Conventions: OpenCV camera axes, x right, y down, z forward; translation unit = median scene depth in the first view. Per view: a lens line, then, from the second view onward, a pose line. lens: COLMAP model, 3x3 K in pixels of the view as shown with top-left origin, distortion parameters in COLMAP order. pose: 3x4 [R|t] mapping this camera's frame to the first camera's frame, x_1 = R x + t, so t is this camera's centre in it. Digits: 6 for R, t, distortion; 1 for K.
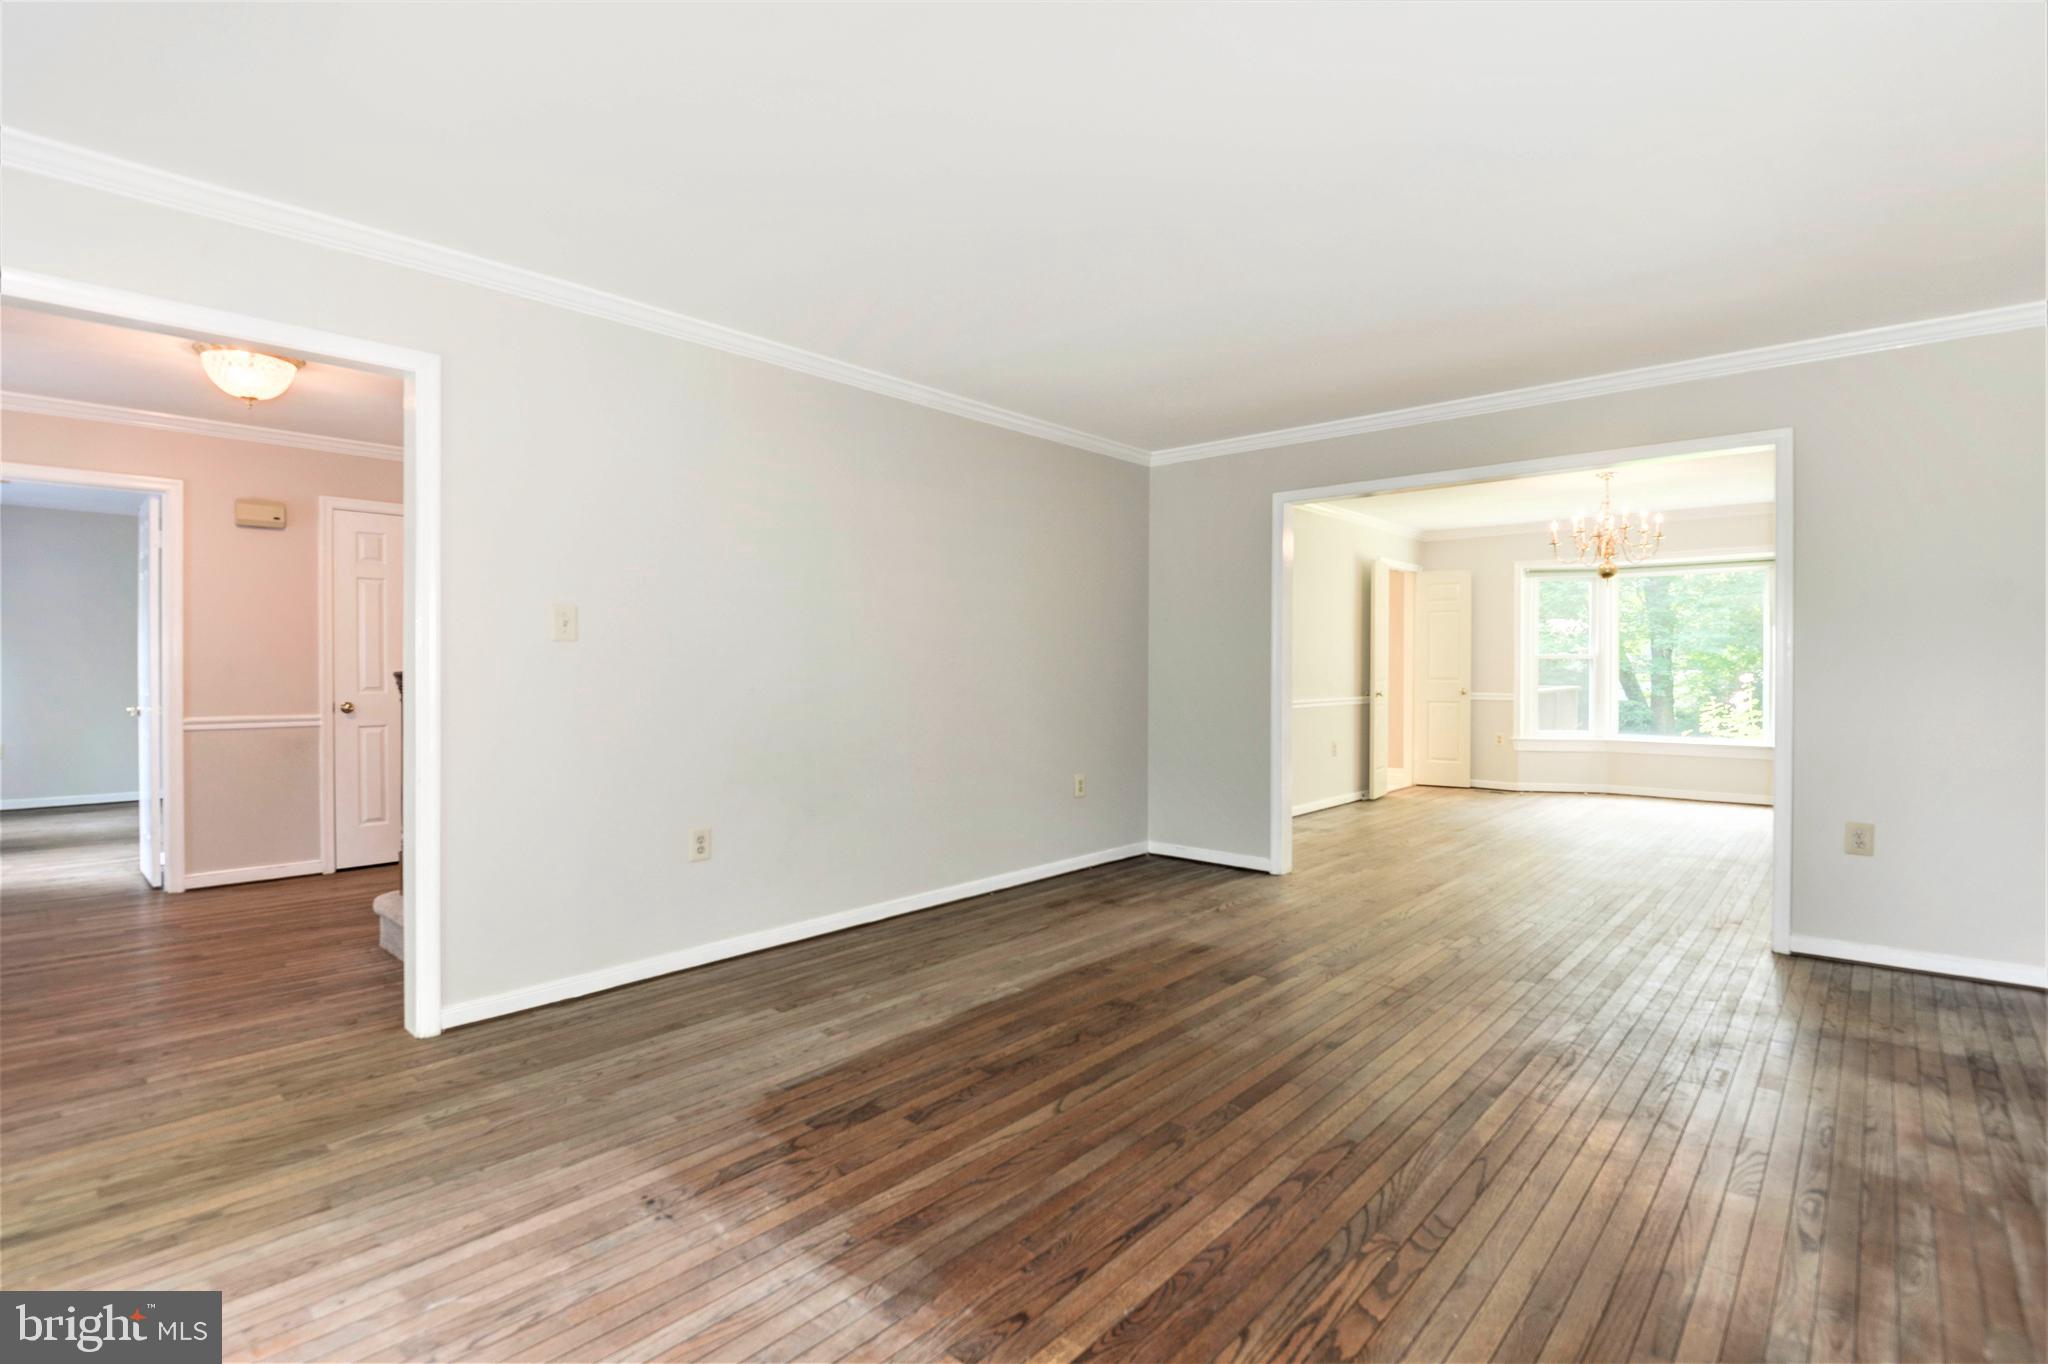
lens RADIAL K [[976.8, 0, 1006.5], [0, 976.8, 673.1], [0, 0, 1]] dist [-0.008658, -0.001170]
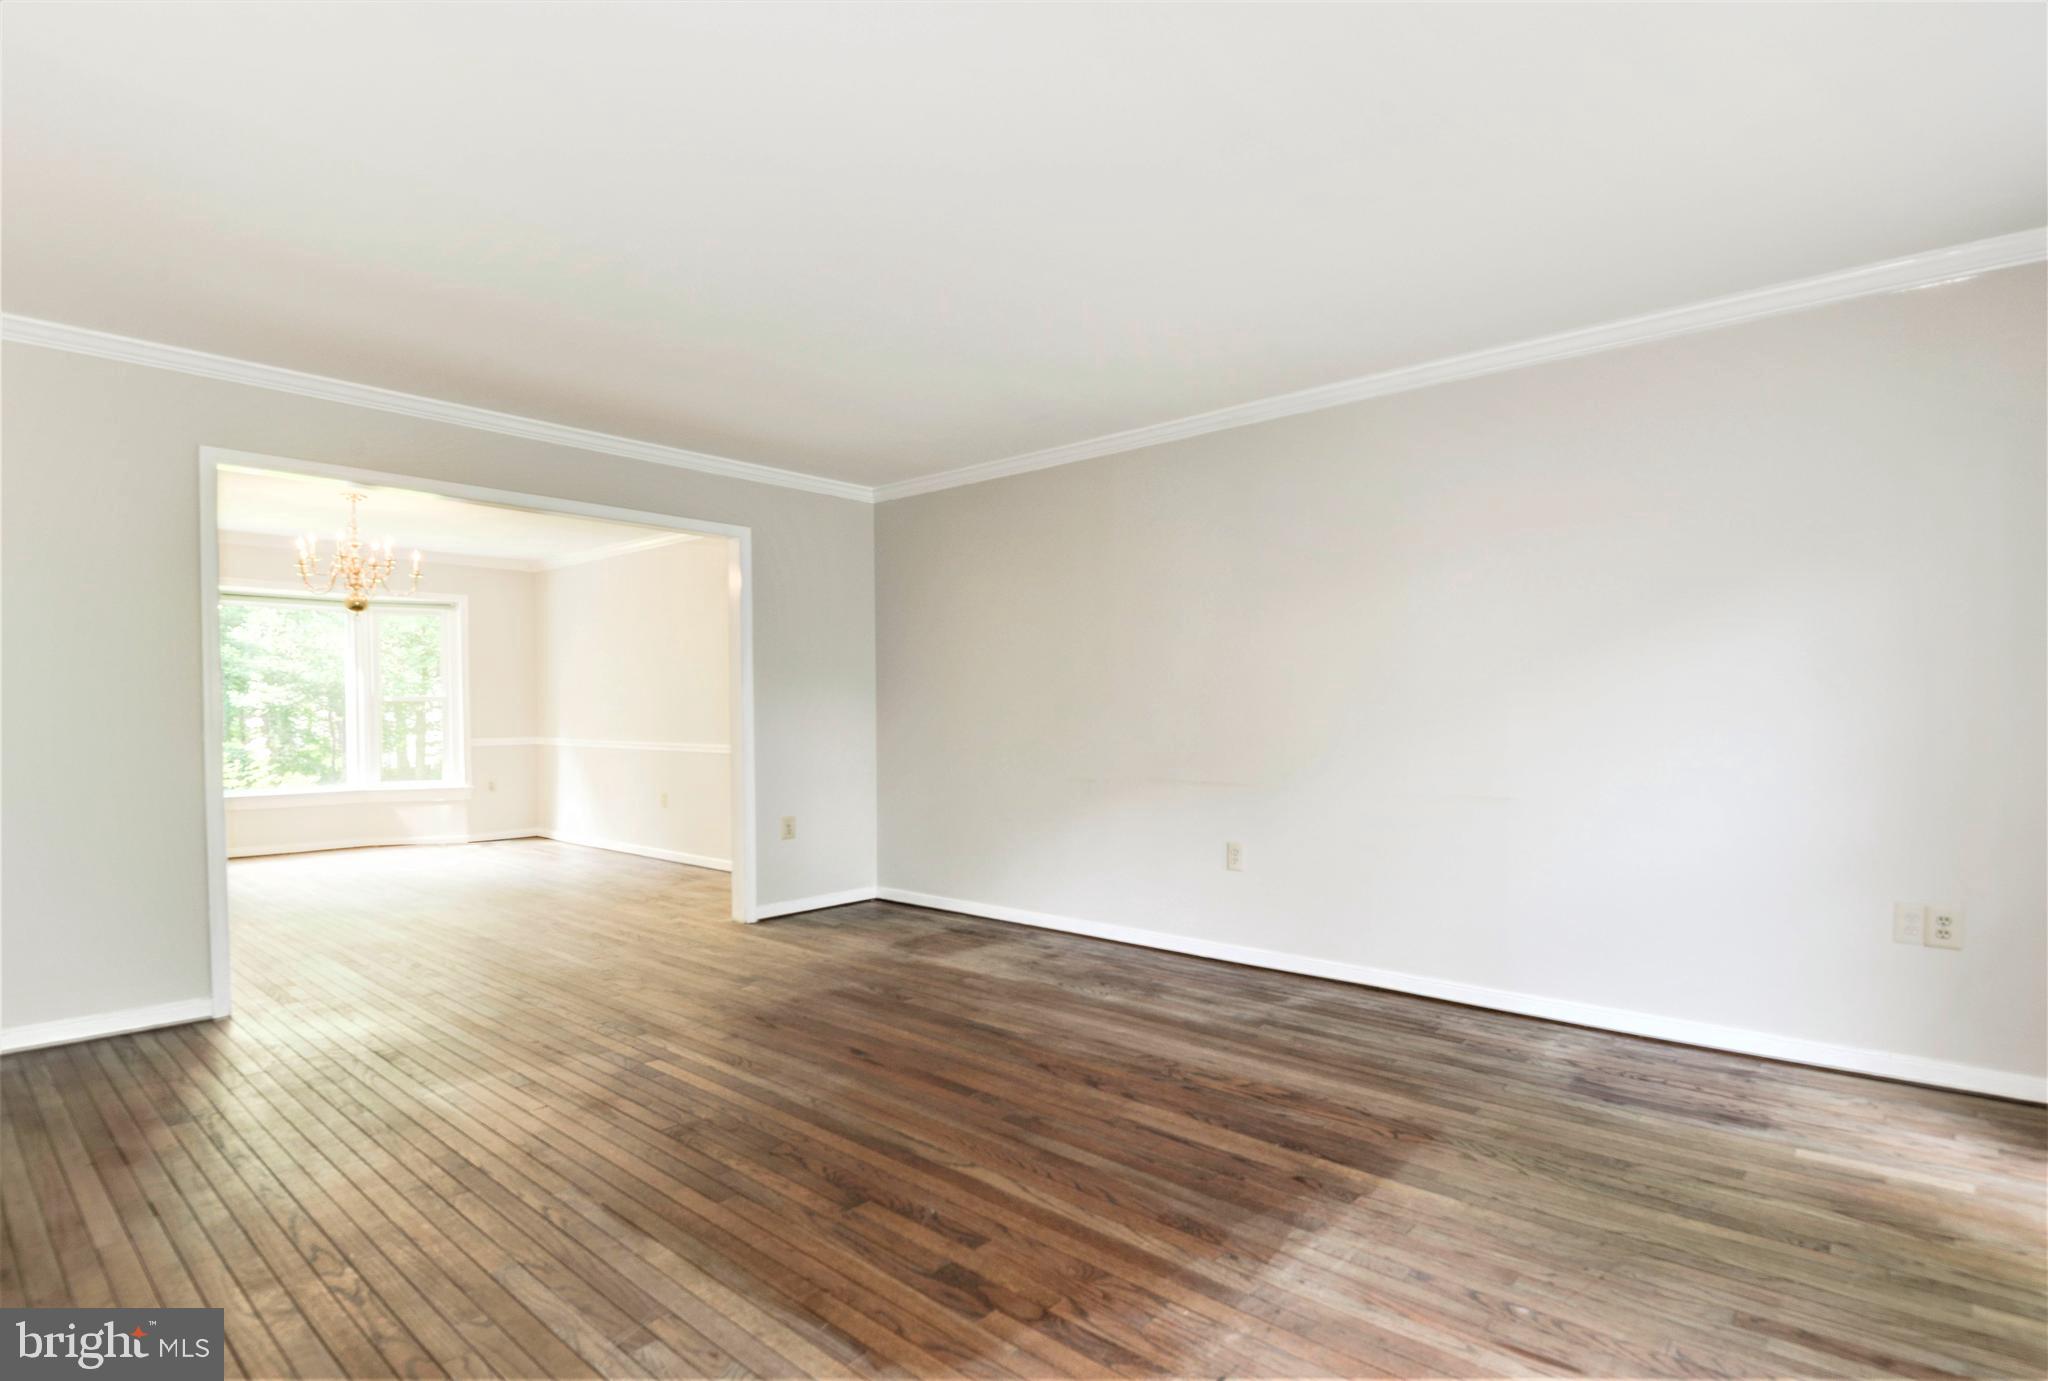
lens RADIAL K [[1031.7, 0, 1072.3], [0, 1031.7, 730.9], [0, 0, 1]] dist [0.021899, -0.000056]
pose [[-0.035697, -0.022309, 0.999114, -0.914723], [0.008490, 0.999708, 0.022626, -0.006308], [-0.999327, 0.009290, -0.035497, 0.873999]]
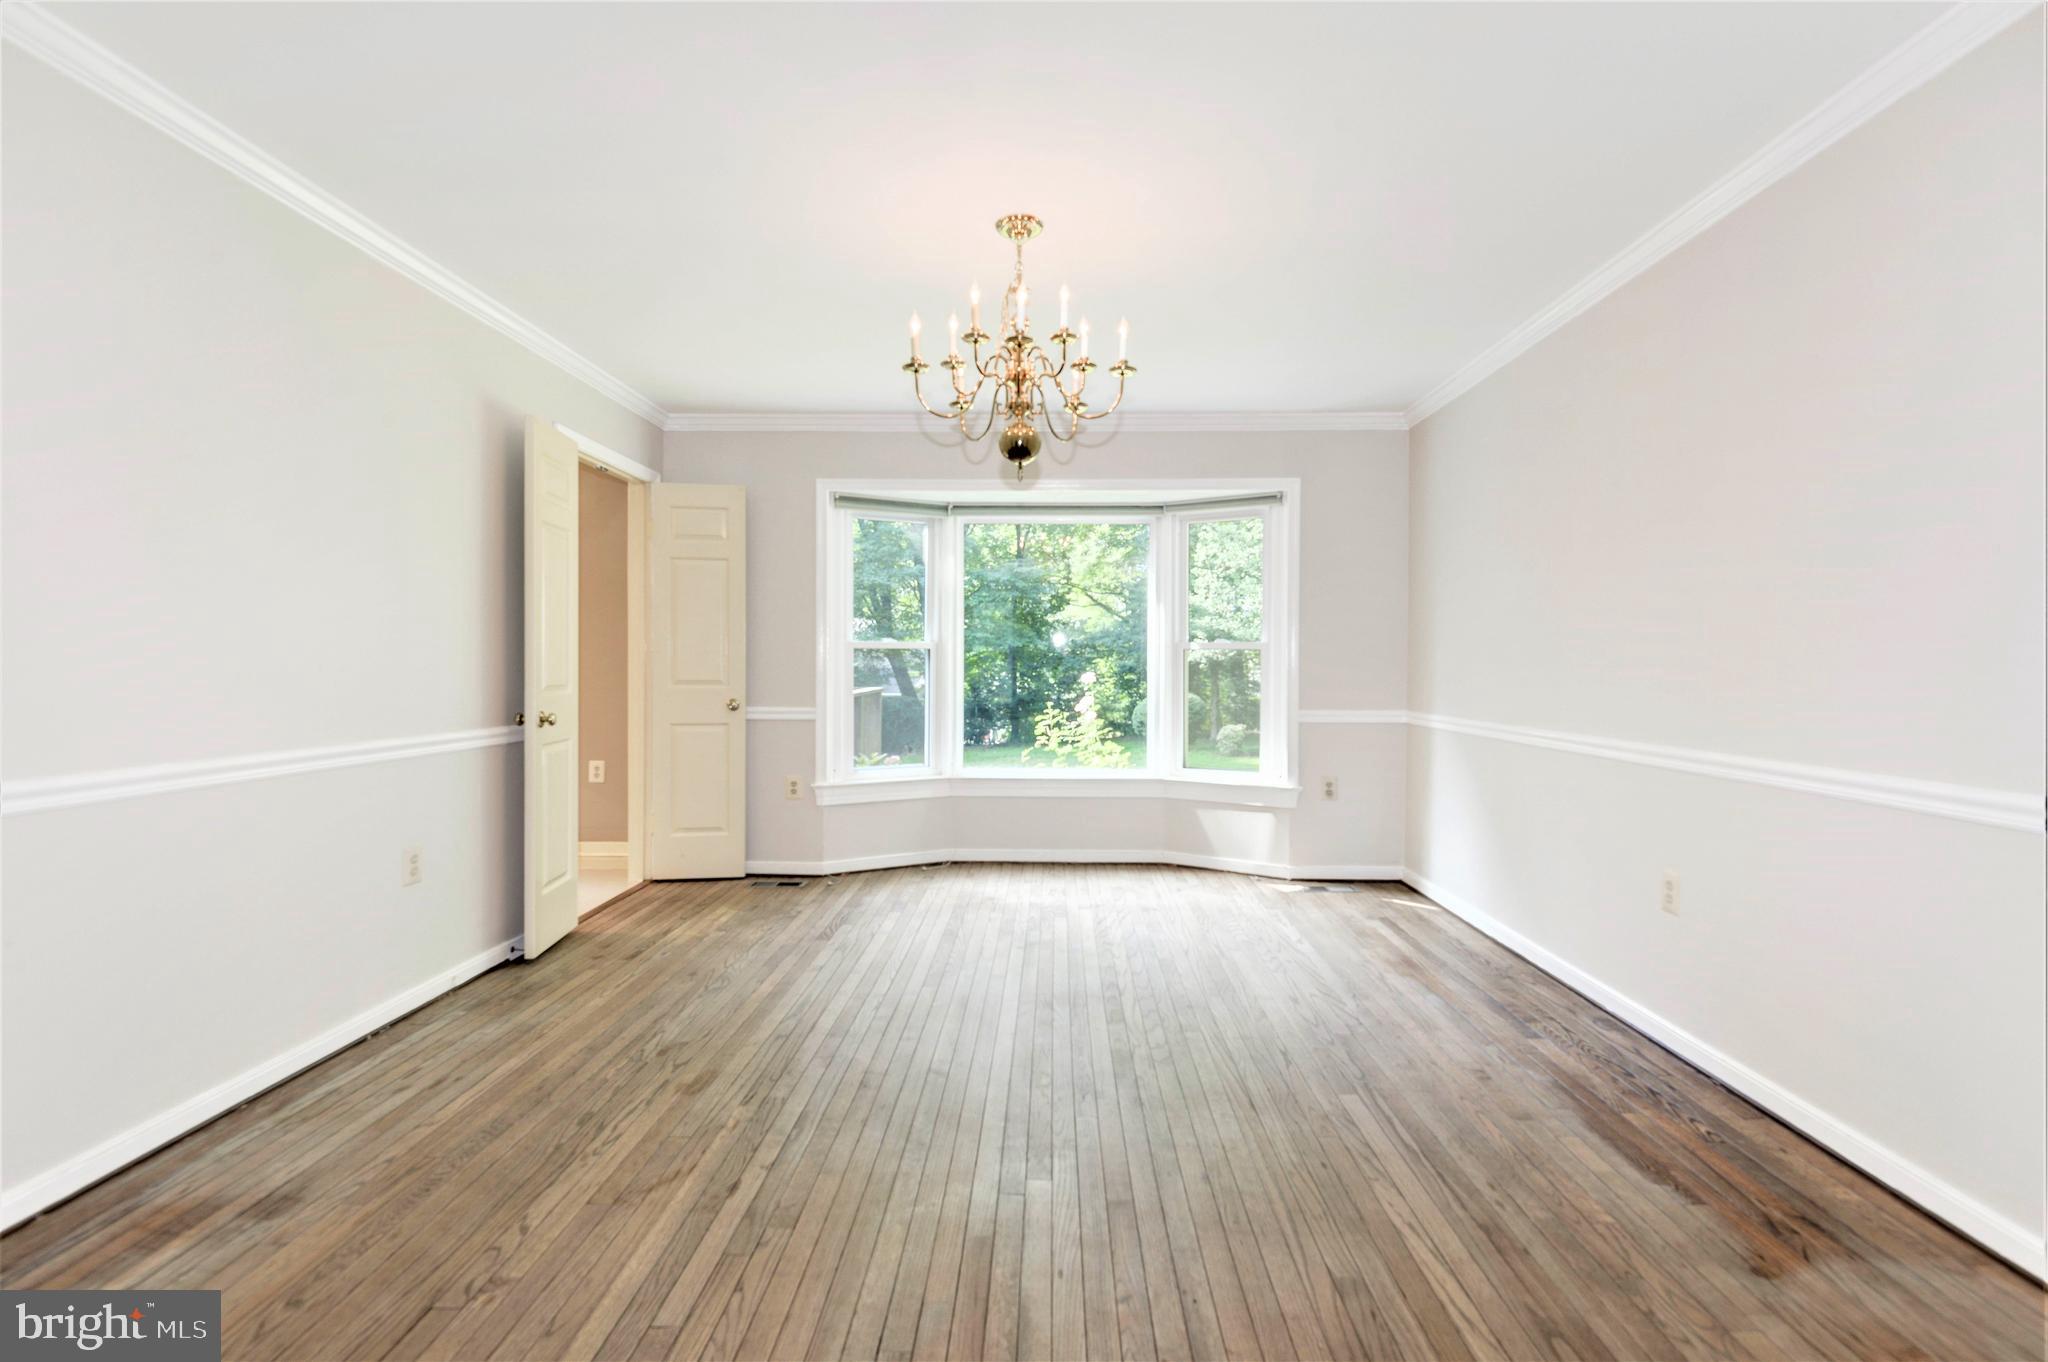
lens RADIAL K [[961.4, 0, 1037.9], [0, 961.4, 678.4], [0, 0, 1]] dist [0.000504, -0.012992]
pose [[0.751398, -0.006869, 0.659813, 0.795137], [0.000904, 0.999956, 0.009381, -0.006463], [-0.659848, -0.006452, 0.751371, 1.583313]]
